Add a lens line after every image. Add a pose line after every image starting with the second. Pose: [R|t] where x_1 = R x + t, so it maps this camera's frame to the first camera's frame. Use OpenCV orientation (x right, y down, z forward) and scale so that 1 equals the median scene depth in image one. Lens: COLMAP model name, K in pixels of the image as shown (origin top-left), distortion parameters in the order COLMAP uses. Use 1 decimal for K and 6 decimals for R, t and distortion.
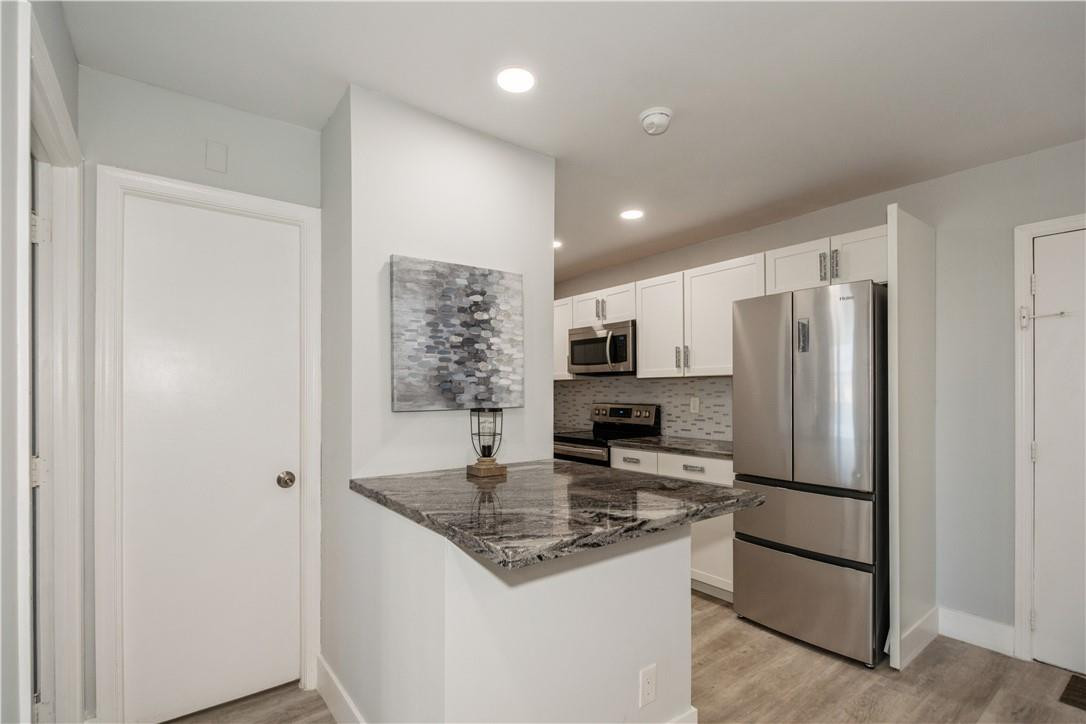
lens RADIAL K [[502.8, 0, 556.7], [0, 502.8, 388.5], [0, 0, 1]] dist [-0.003419, -0.001748]
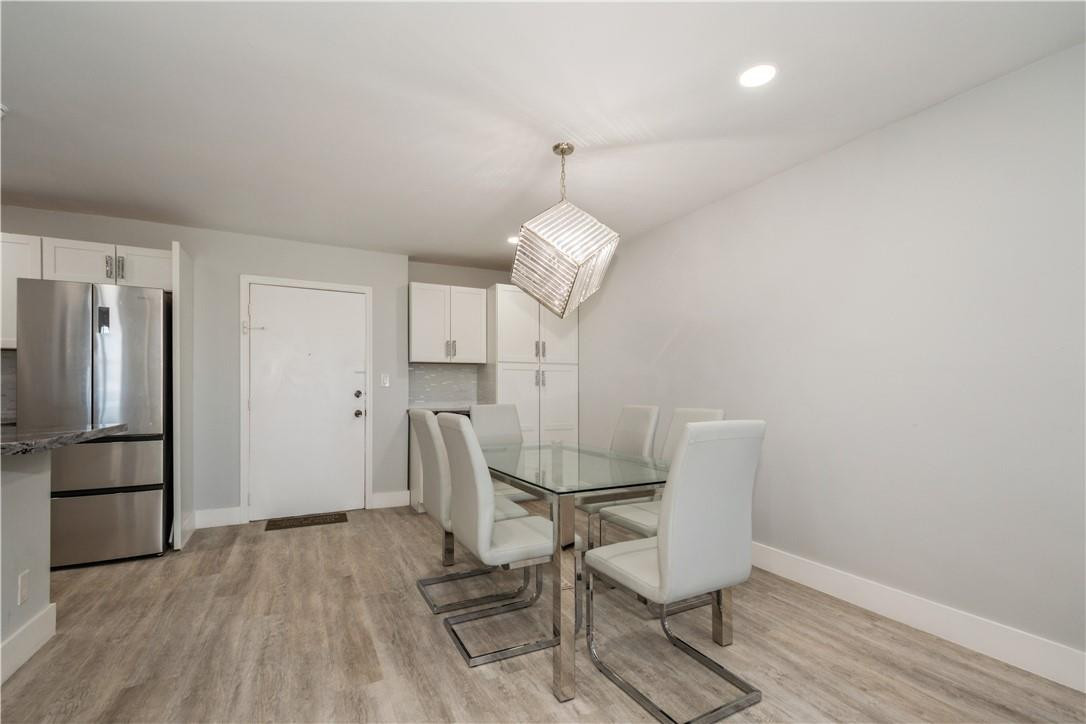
lens RADIAL K [[502.8, 0, 556.7], [0, 502.8, 388.5], [0, 0, 1]] dist [-0.003419, -0.001748]
pose [[0.183430, 0.004287, 0.983023, -0.359832], [-0.004649, 0.999983, -0.003493, 0.043175], [-0.983022, -0.003929, 0.183447, -0.238625]]
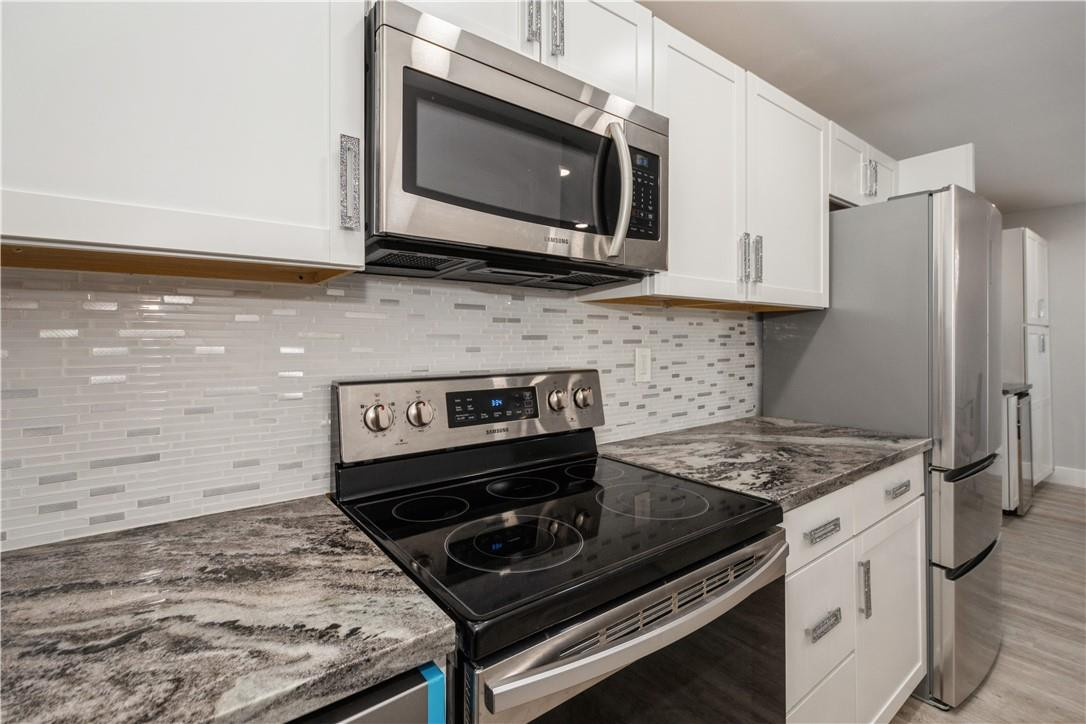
lens RADIAL K [[483.7, 0, 545.1], [0, 483.7, 334.5], [0, 0, 1]] dist [0.011969, -0.000272]
pose [[0.015805, 0.015408, 0.999756, -0.171436], [-0.002036, 0.999880, -0.015377, 0.011974], [-0.999873, -0.001793, 0.015835, 1.069138]]
